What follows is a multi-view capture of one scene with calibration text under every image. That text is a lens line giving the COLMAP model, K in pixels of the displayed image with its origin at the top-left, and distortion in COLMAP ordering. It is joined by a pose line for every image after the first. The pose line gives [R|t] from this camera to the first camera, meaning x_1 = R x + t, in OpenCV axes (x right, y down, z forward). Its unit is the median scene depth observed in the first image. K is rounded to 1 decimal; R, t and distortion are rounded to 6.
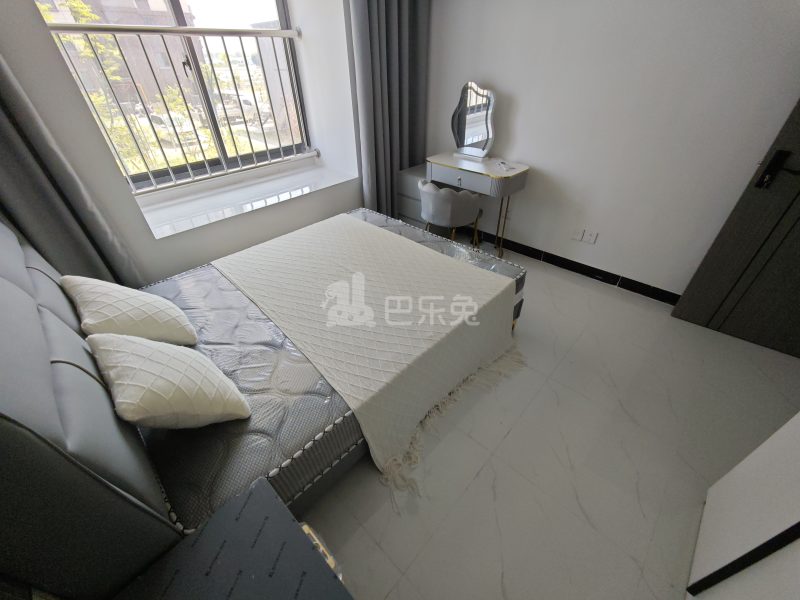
lens RADIAL K [[330.4, 0, 400.0], [0, 330.4, 300.0], [0, 0, 1]] dist [0.000277, 0.000759]
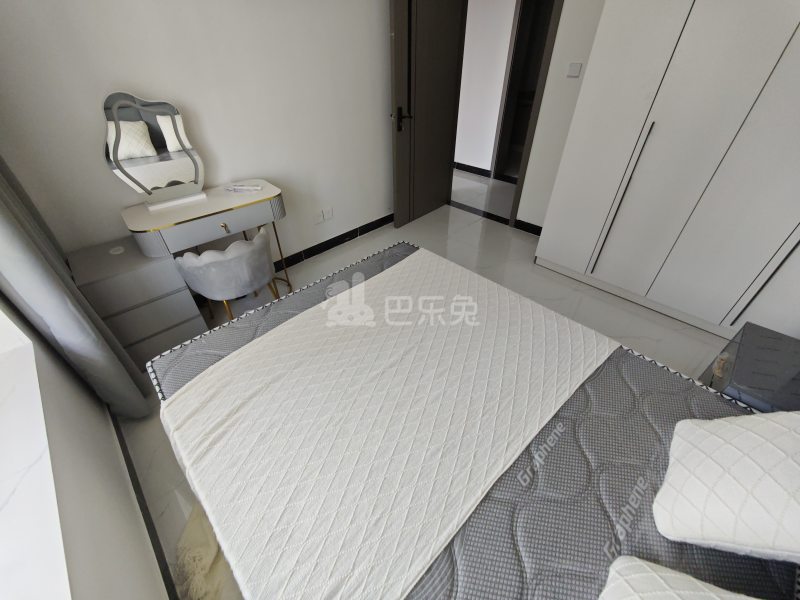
lens RADIAL K [[330.4, 0, 400.0], [0, 330.4, 300.0], [0, 0, 1]] dist [0.000277, 0.000759]
pose [[0.020500, -0.597081, 0.801919, -0.631370], [0.602093, 0.647704, 0.466867, -0.492287], [-0.798163, 0.473259, 0.372776, 0.698378]]
